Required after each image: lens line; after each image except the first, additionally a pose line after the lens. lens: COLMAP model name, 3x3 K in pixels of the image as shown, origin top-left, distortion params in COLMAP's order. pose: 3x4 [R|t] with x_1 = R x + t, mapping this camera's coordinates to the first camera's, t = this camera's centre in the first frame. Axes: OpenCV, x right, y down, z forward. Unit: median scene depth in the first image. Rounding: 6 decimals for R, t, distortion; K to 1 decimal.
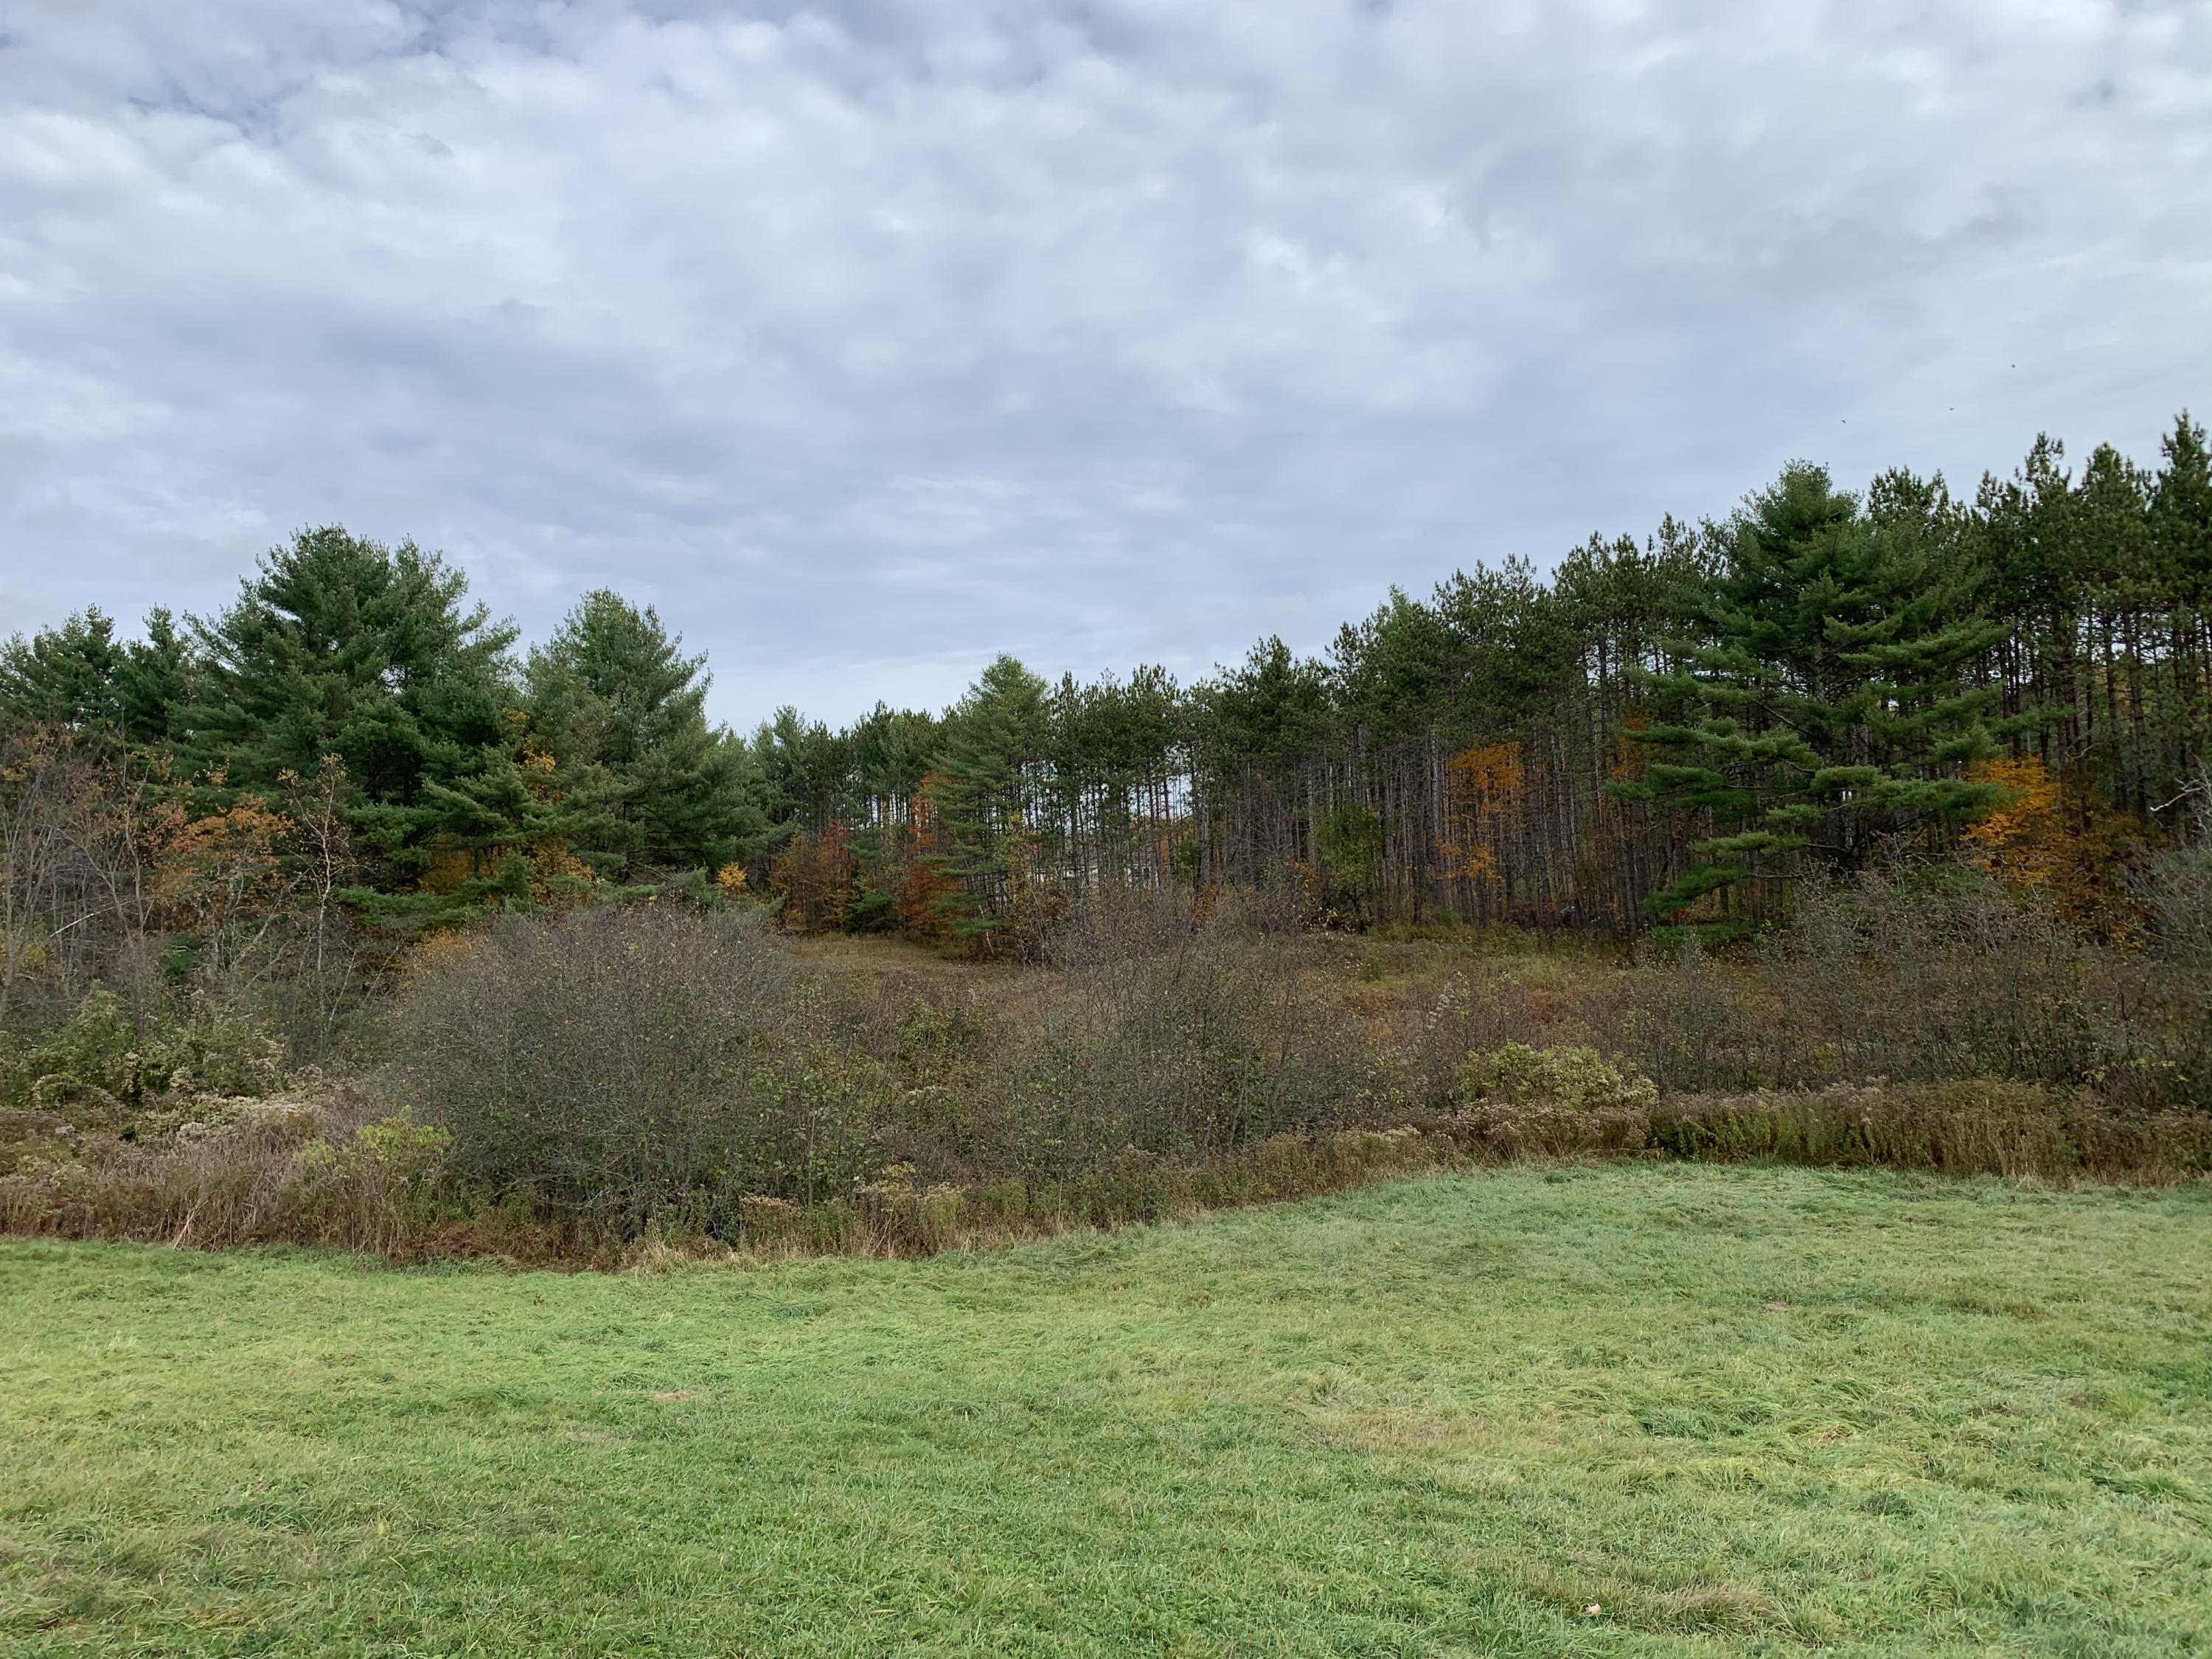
lens RADIAL K [[1682.5, 0, 1087.5], [0, 1682.5, 822.7], [0, 0, 1]] dist [0.006182, -0.004042]
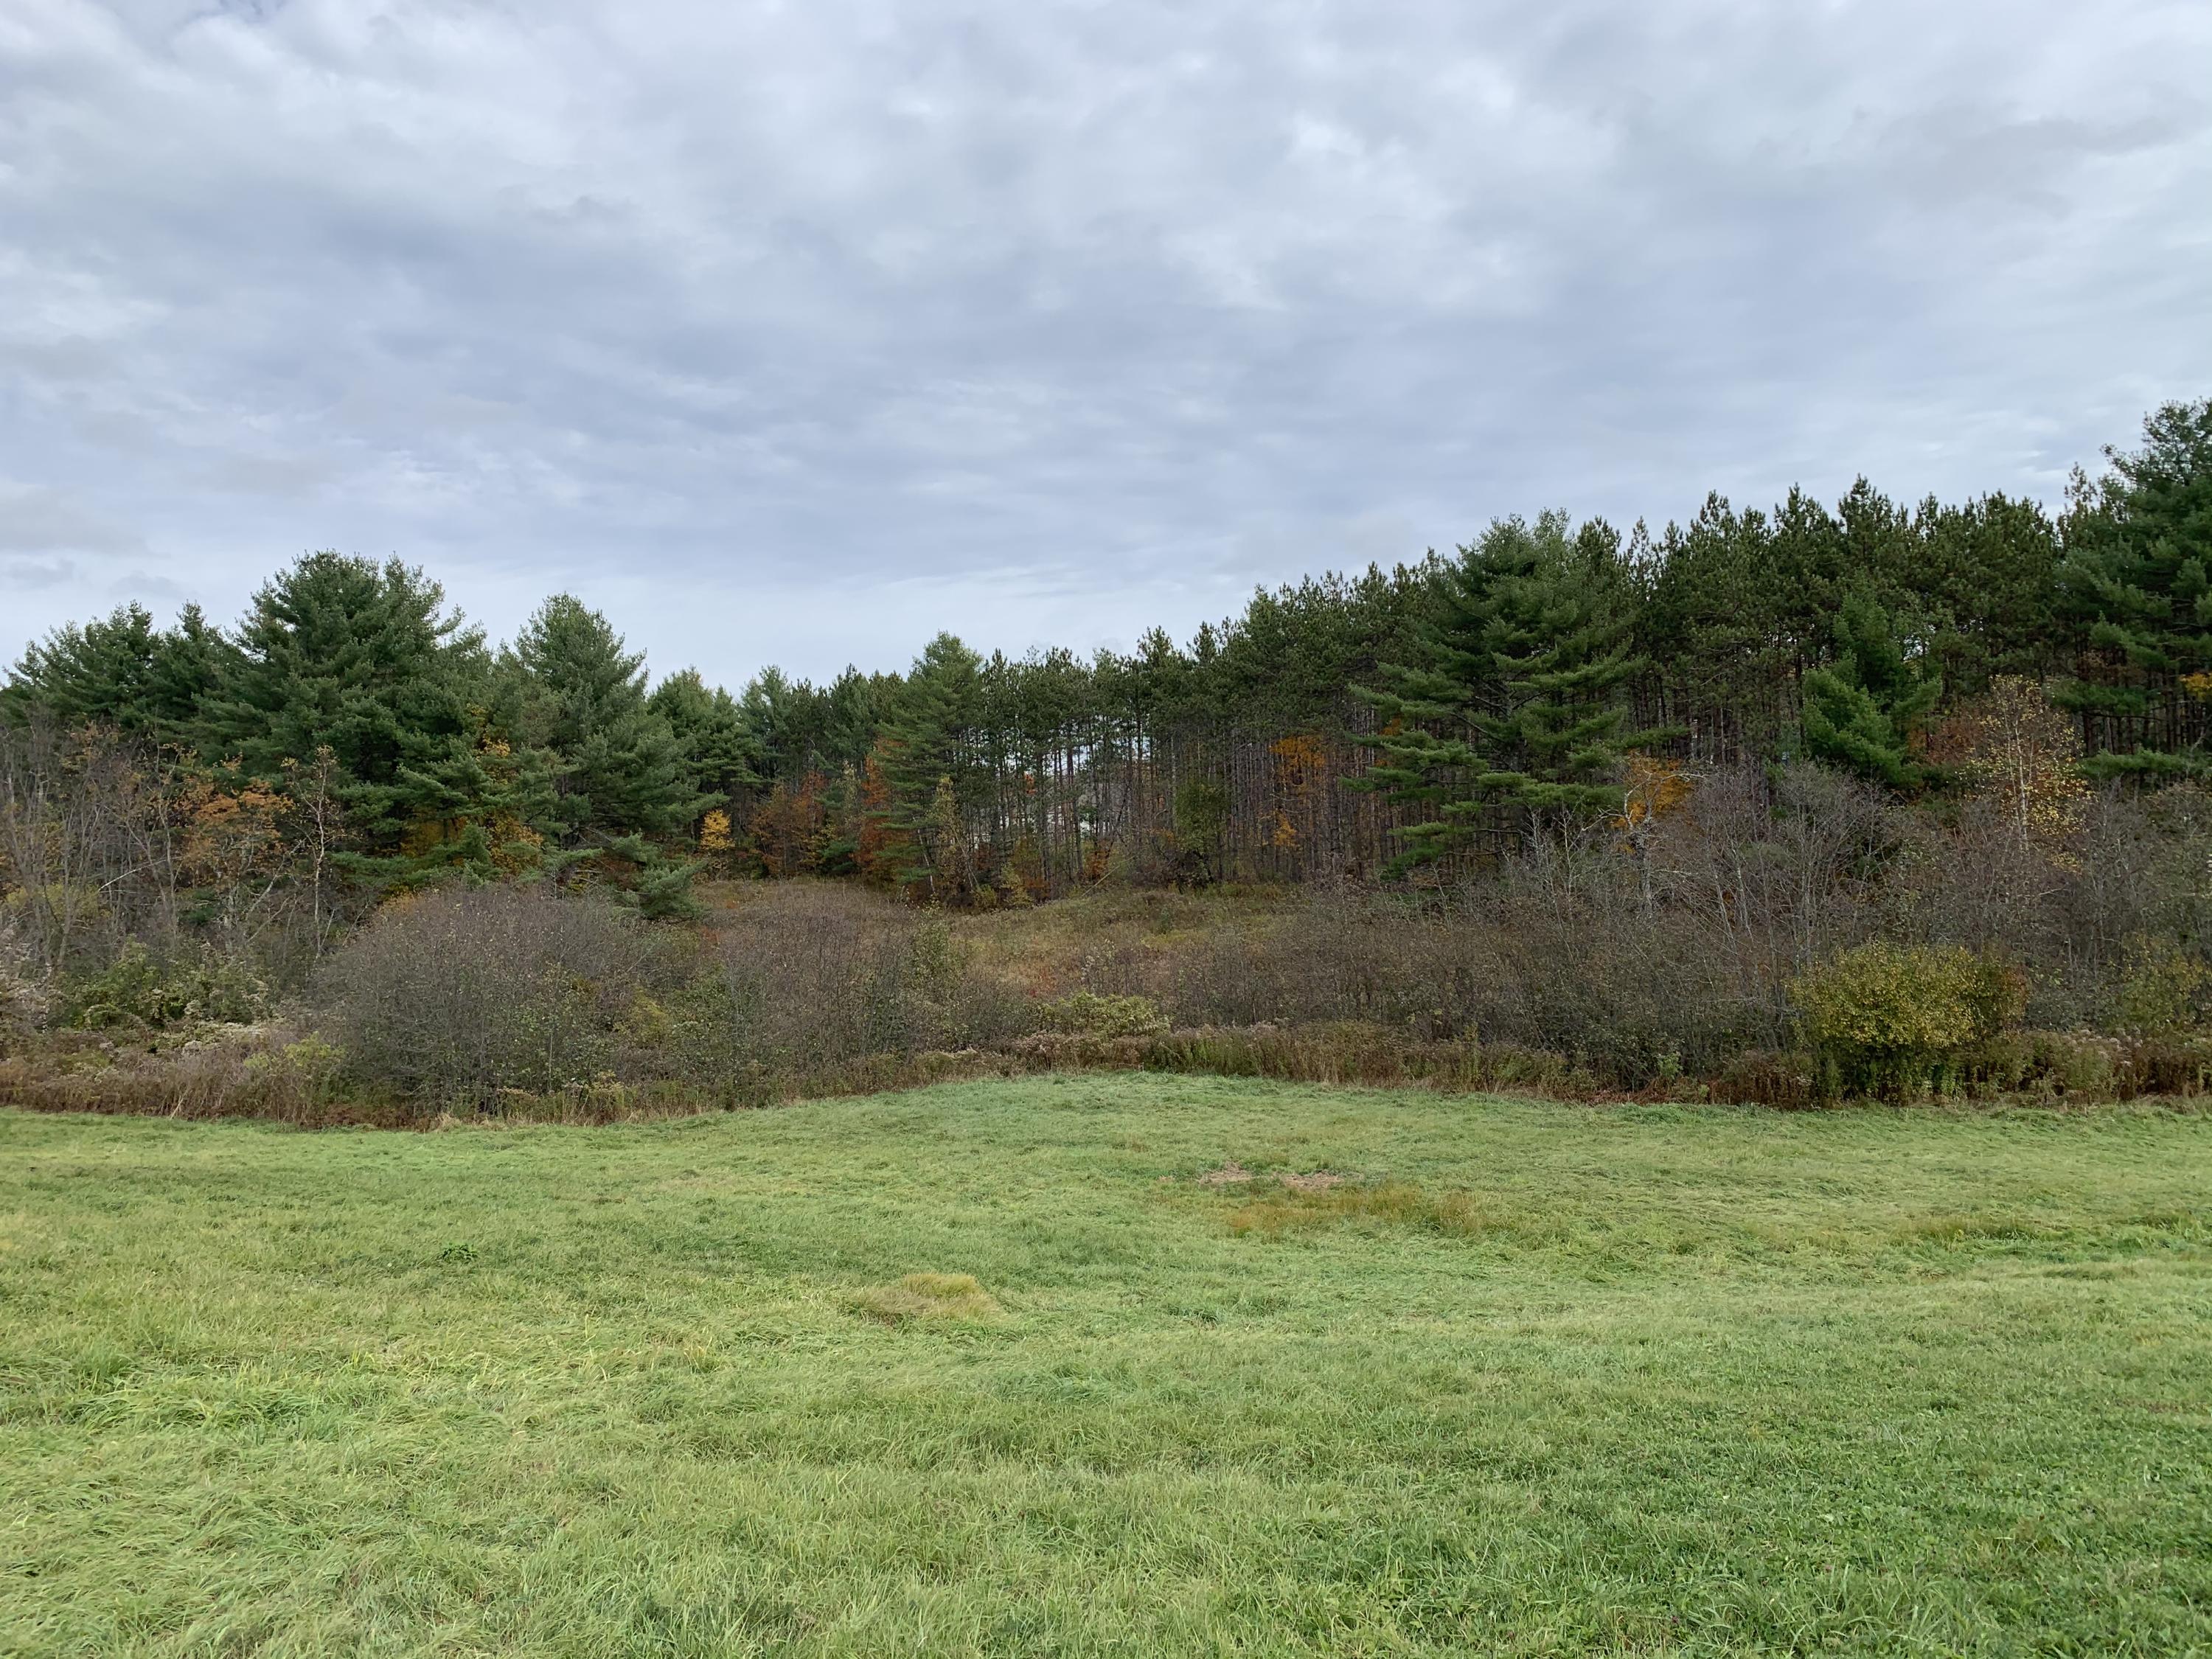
lens RADIAL K [[1686.9, 0, 1116.7], [0, 1686.9, 806.8], [0, 0, 1]] dist [0.000873, -0.005388]
pose [[0.999881, 0.006359, -0.014021, 0.155131], [-0.005877, 0.999401, 0.034114, -0.042442], [0.014230, -0.034028, 0.999320, -0.236584]]
